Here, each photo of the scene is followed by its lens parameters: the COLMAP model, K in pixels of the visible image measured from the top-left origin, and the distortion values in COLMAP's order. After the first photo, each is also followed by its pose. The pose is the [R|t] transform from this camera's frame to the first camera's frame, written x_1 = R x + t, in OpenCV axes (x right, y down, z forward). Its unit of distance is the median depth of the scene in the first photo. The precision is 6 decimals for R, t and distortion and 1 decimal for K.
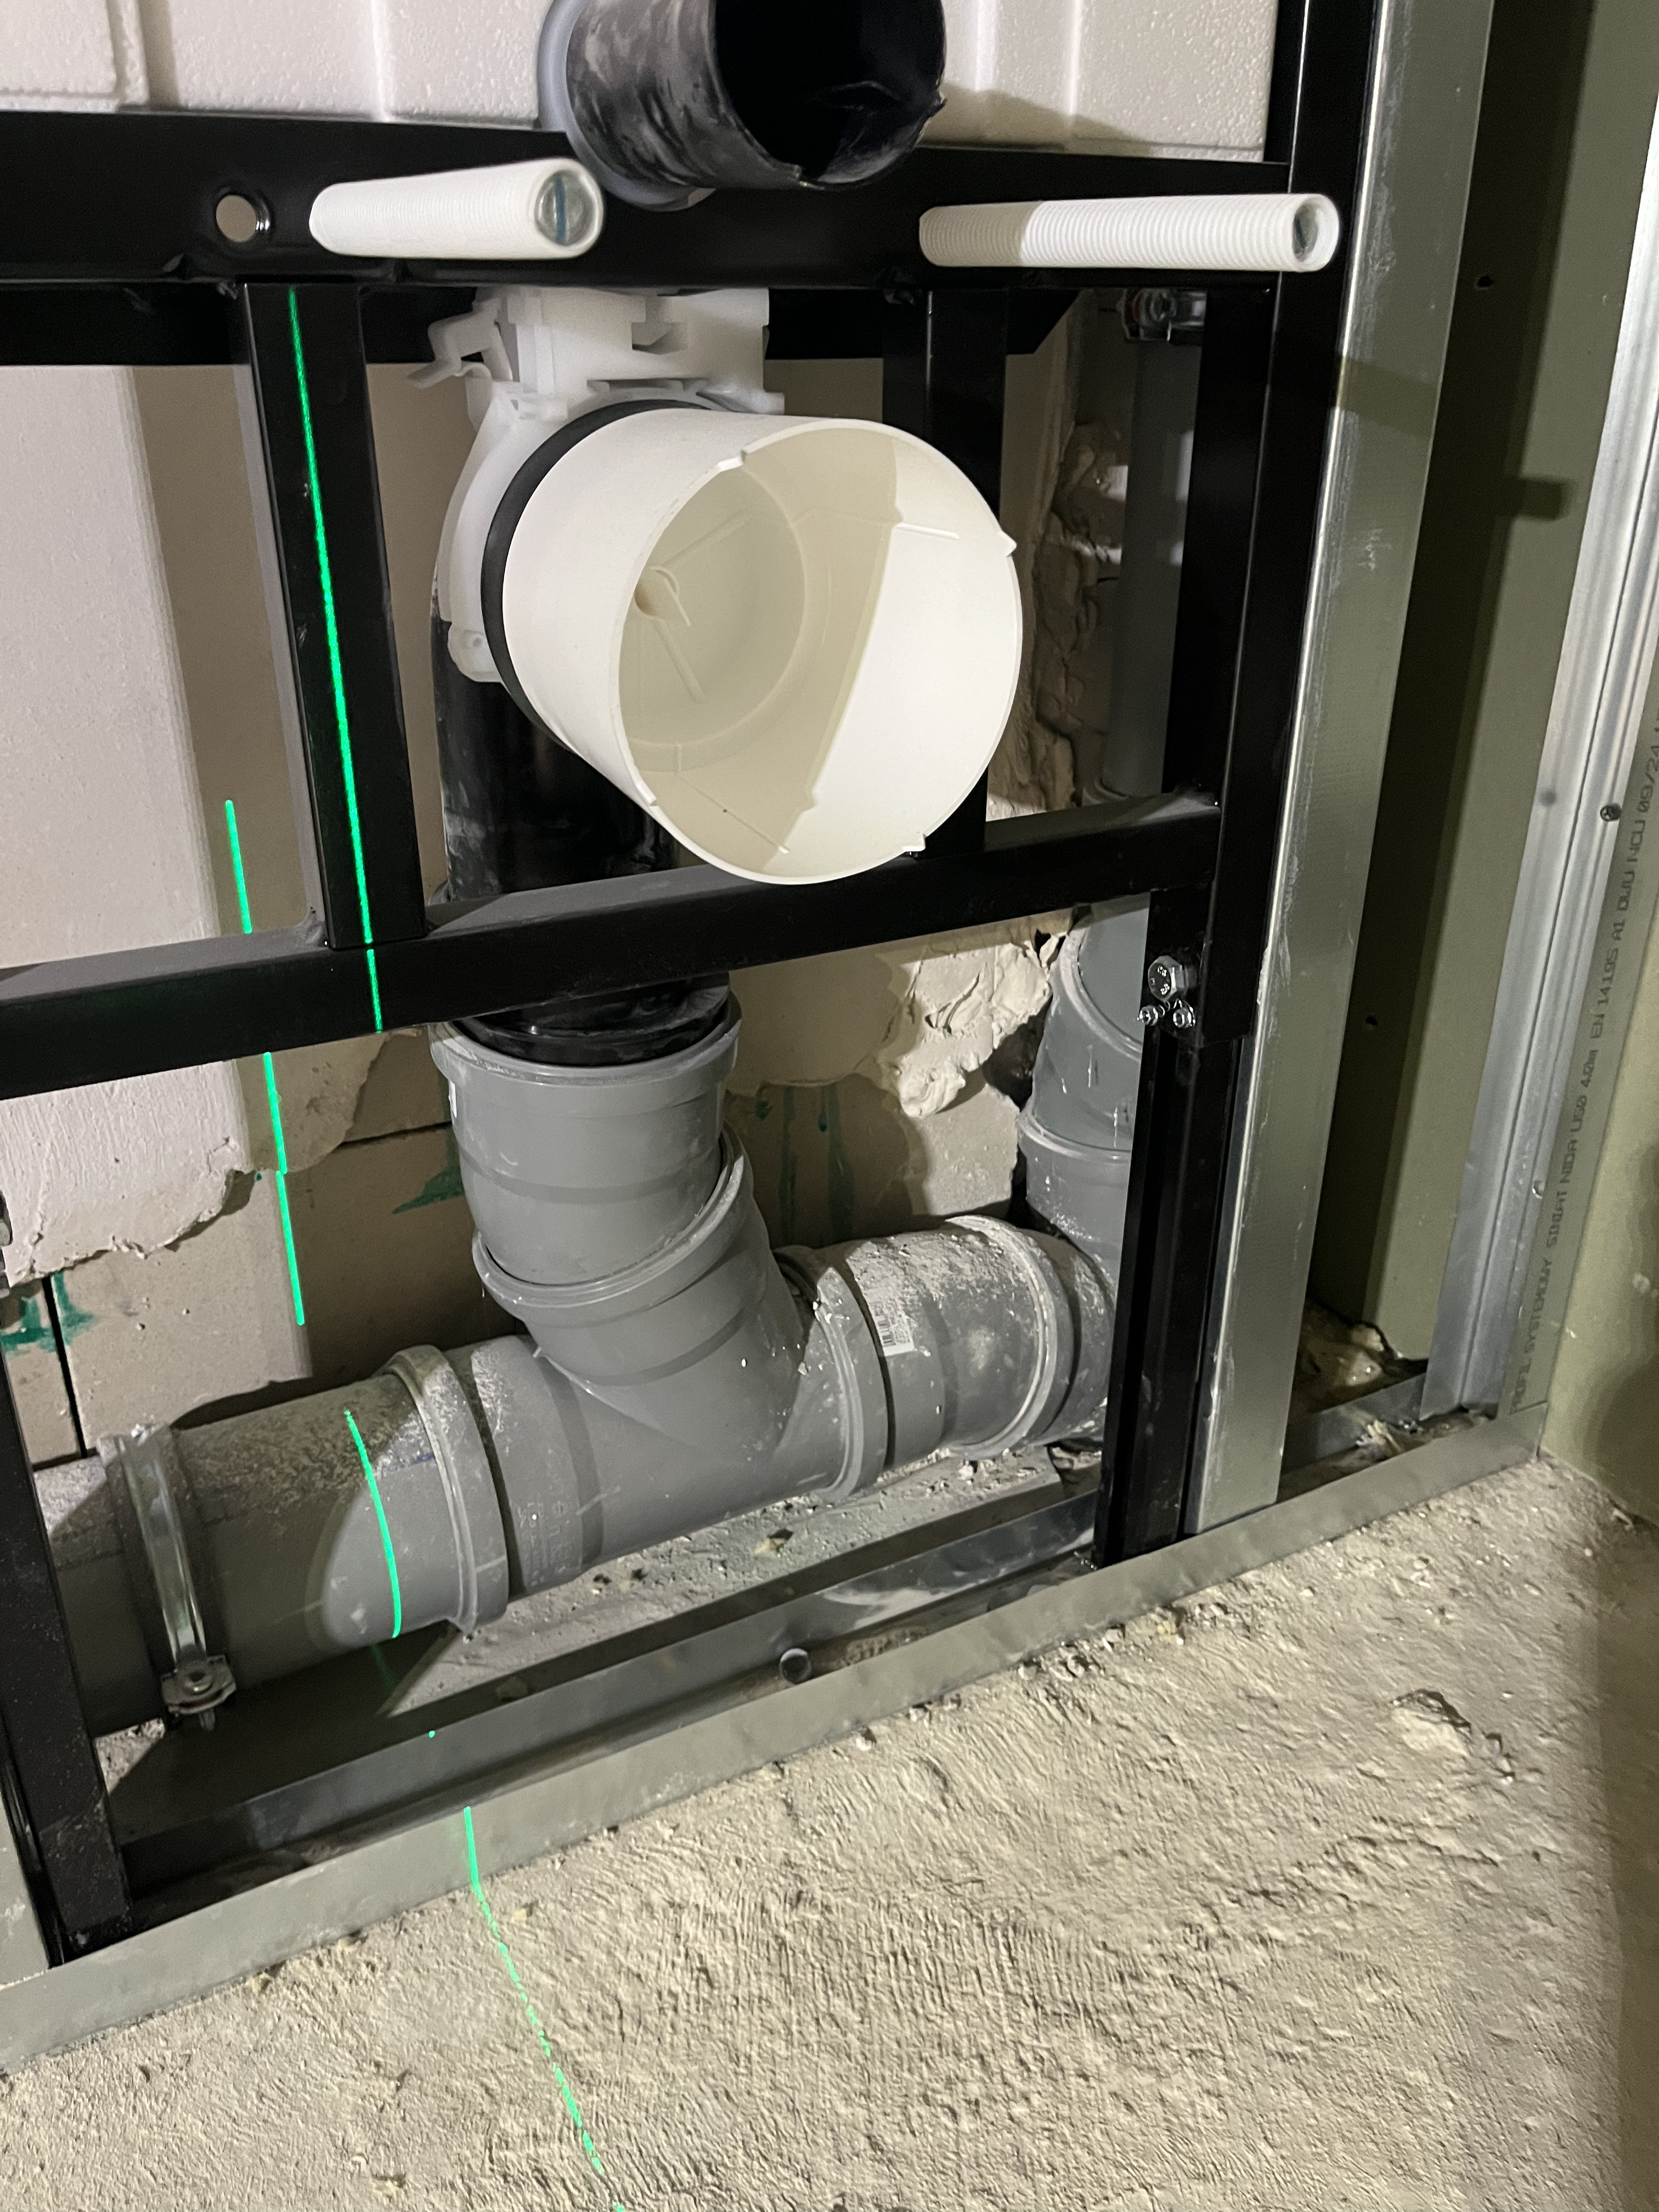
lens RADIAL K [[1669.2, 0, 853.9], [0, 1669.2, 1097.5], [0, 0, 1]] dist [0.059838, -0.079092]
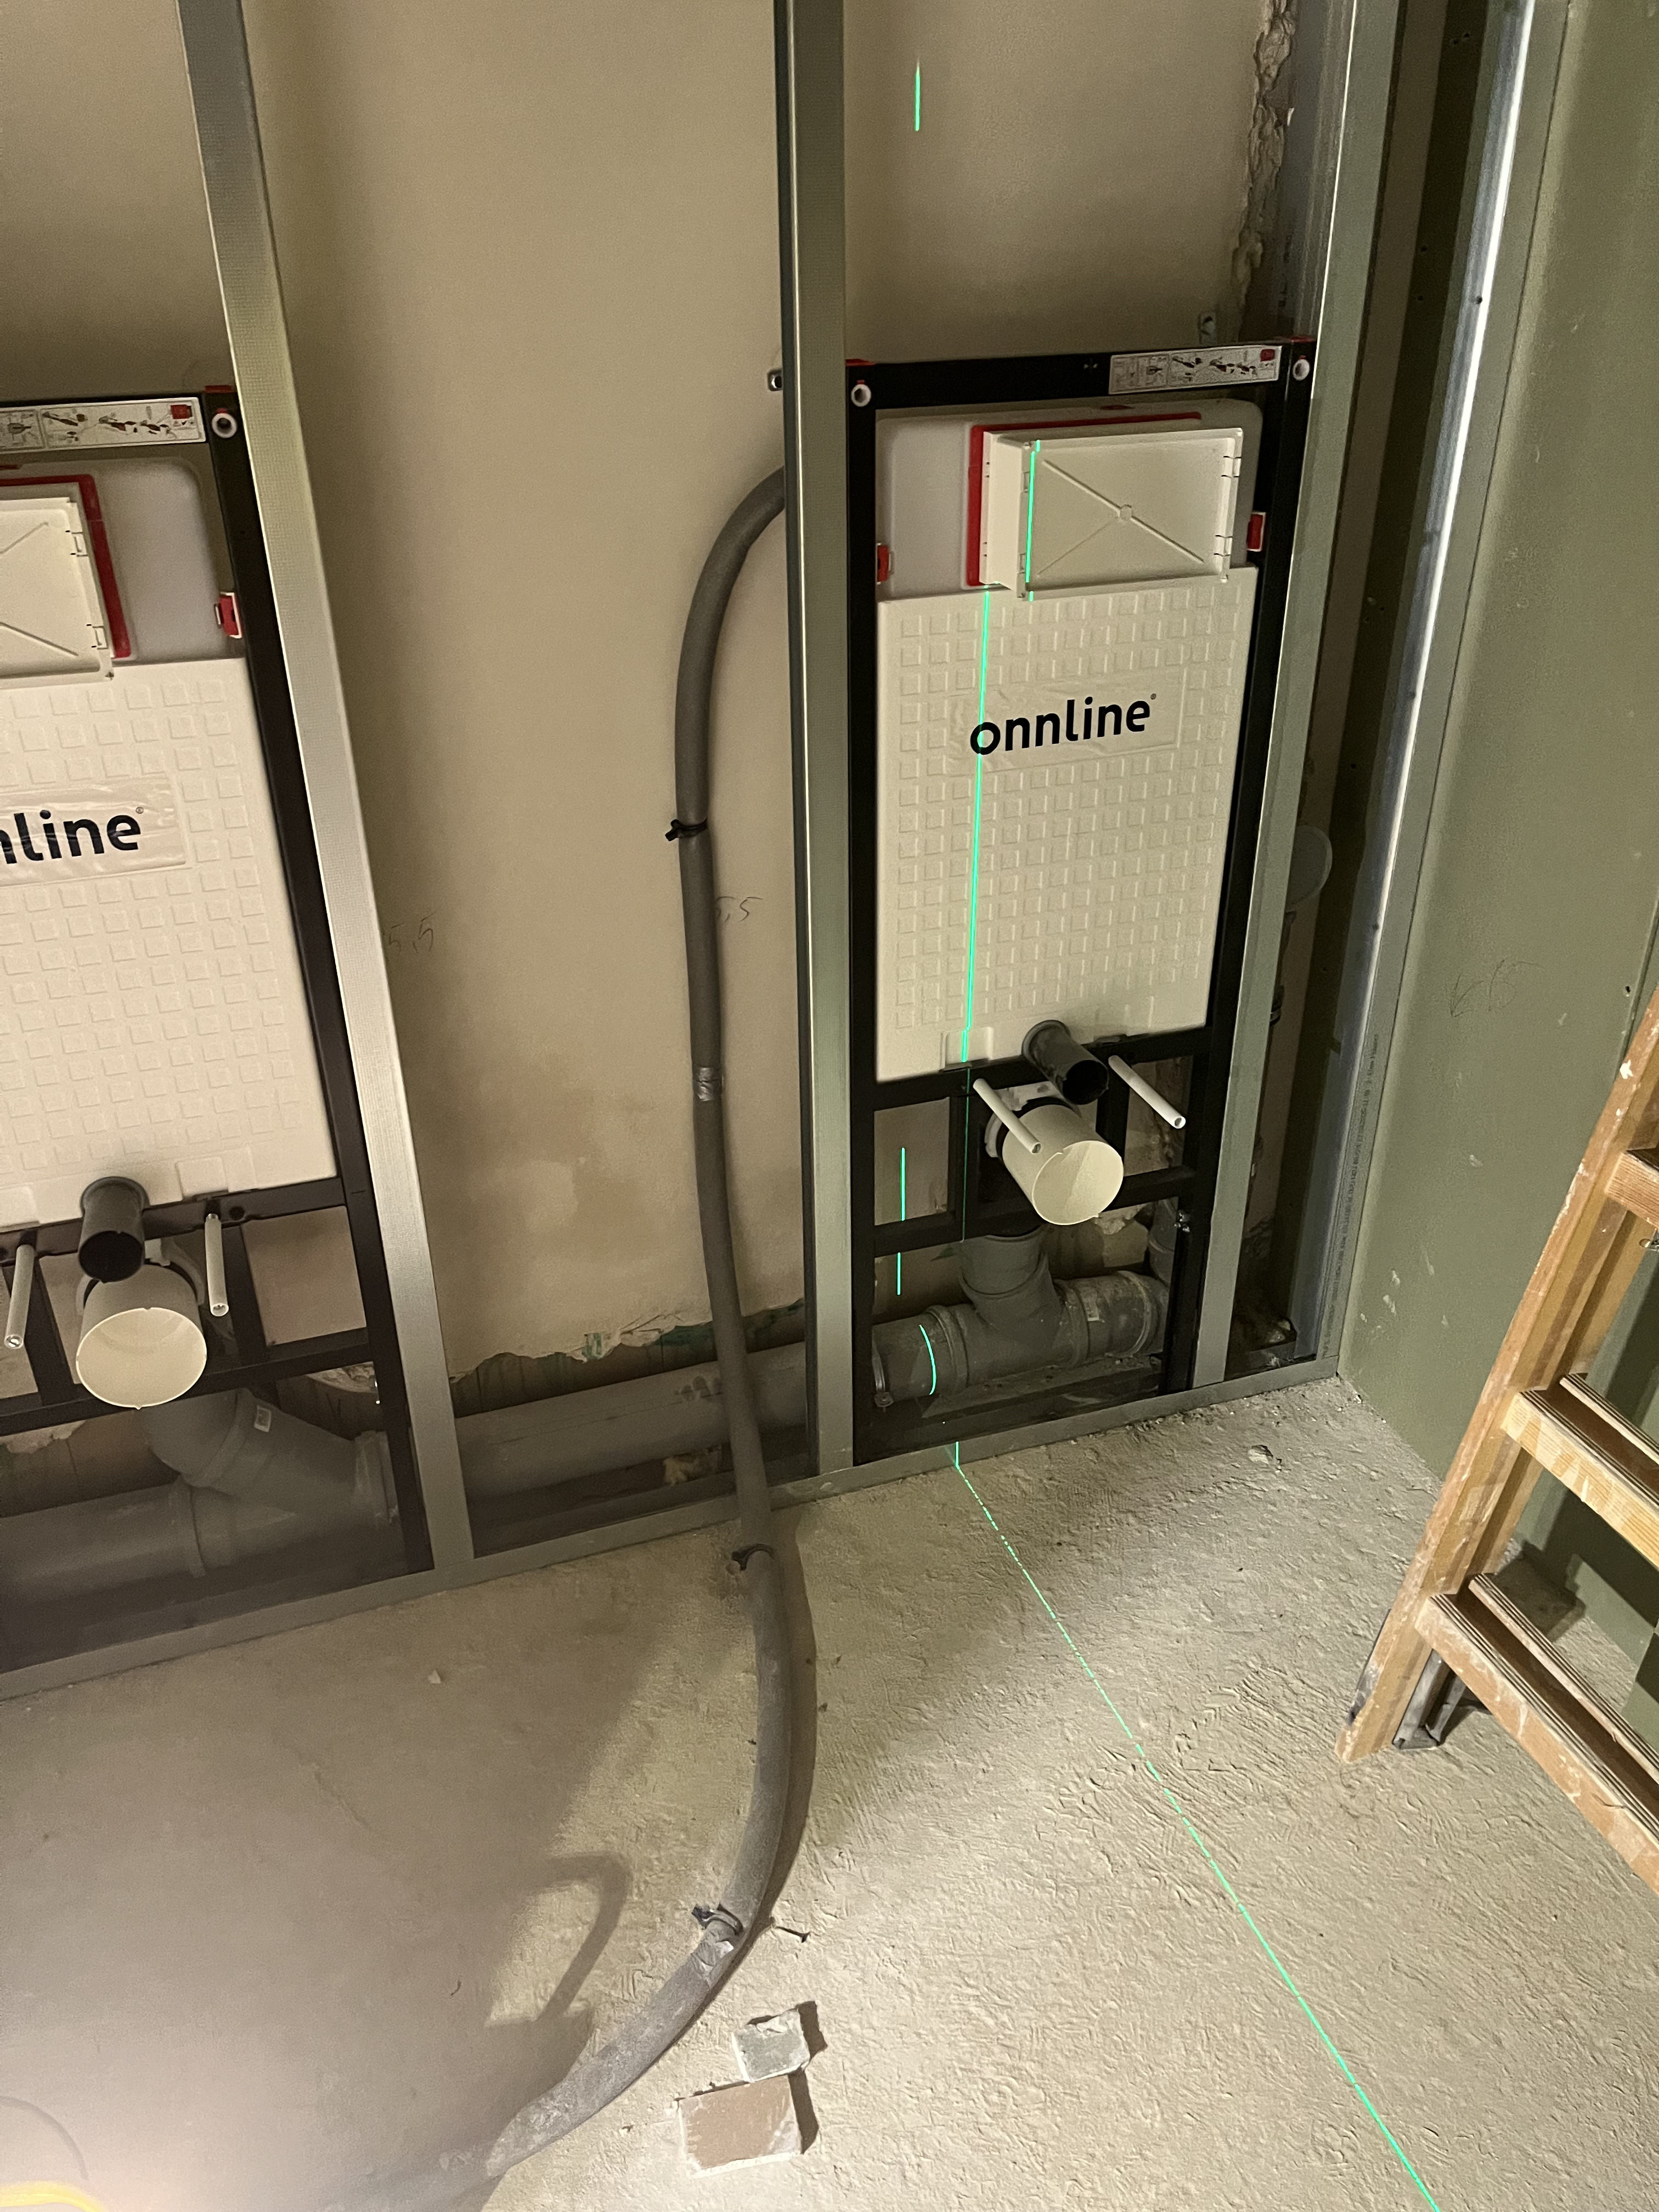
lens RADIAL K [[1669.2, 0, 853.9], [0, 1669.2, 1097.5], [0, 0, 1]] dist [0.059838, -0.079092]
pose [[0.986723, 0.063231, -0.149598, 0.026923], [-0.053390, 0.996193, 0.068918, -0.441431], [0.153386, -0.060016, 0.986342, -2.059992]]
